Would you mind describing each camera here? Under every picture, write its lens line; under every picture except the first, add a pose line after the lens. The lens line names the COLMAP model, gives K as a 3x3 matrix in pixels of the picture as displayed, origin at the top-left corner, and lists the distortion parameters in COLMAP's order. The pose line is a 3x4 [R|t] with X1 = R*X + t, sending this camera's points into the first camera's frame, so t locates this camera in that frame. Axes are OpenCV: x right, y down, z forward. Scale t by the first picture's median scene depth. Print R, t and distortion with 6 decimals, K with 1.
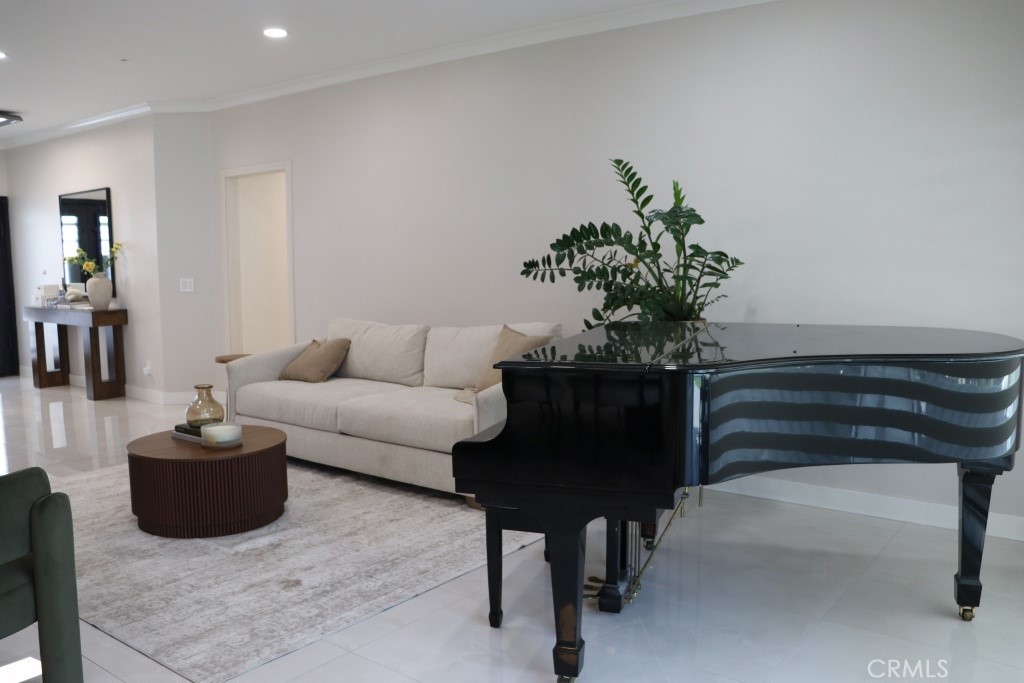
lens RADIAL K [[853.1, 0, 511.4], [0, 853.1, 344.2], [0, 0, 1]] dist [-0.175196, 0.165241]
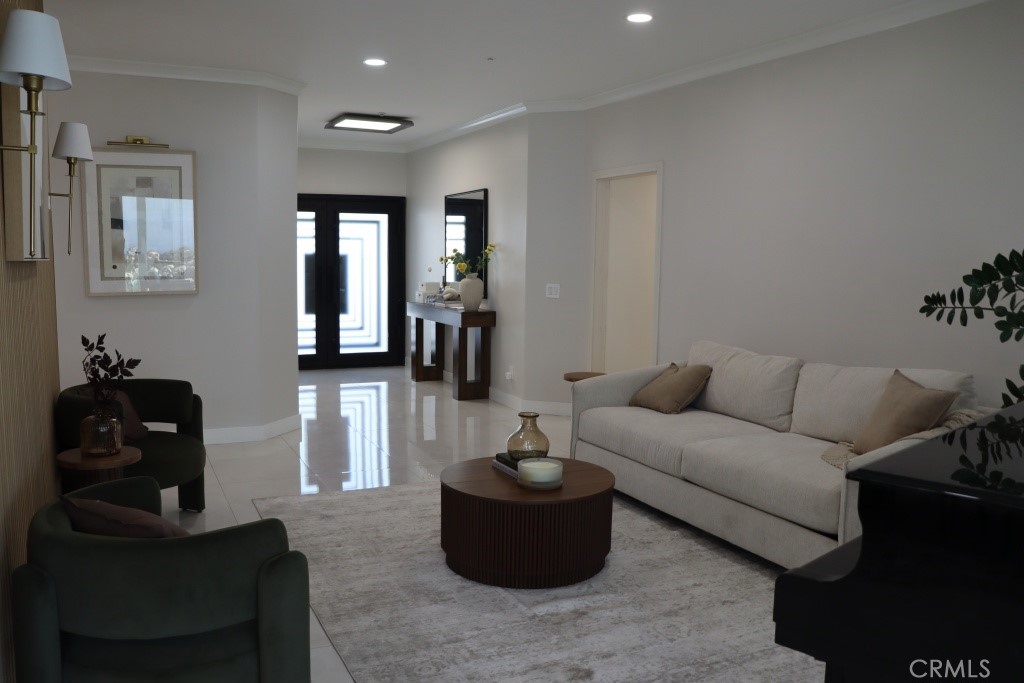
lens RADIAL K [[853.1, 0, 513.8], [0, 853.1, 340.8], [0, 0, 1]] dist [-0.175196, 0.165241]
pose [[0.893895, 0.070918, -0.442632, 0.012913], [-0.073187, 0.997246, 0.011976, -0.033113], [0.442262, 0.021689, 0.896623, 0.151752]]
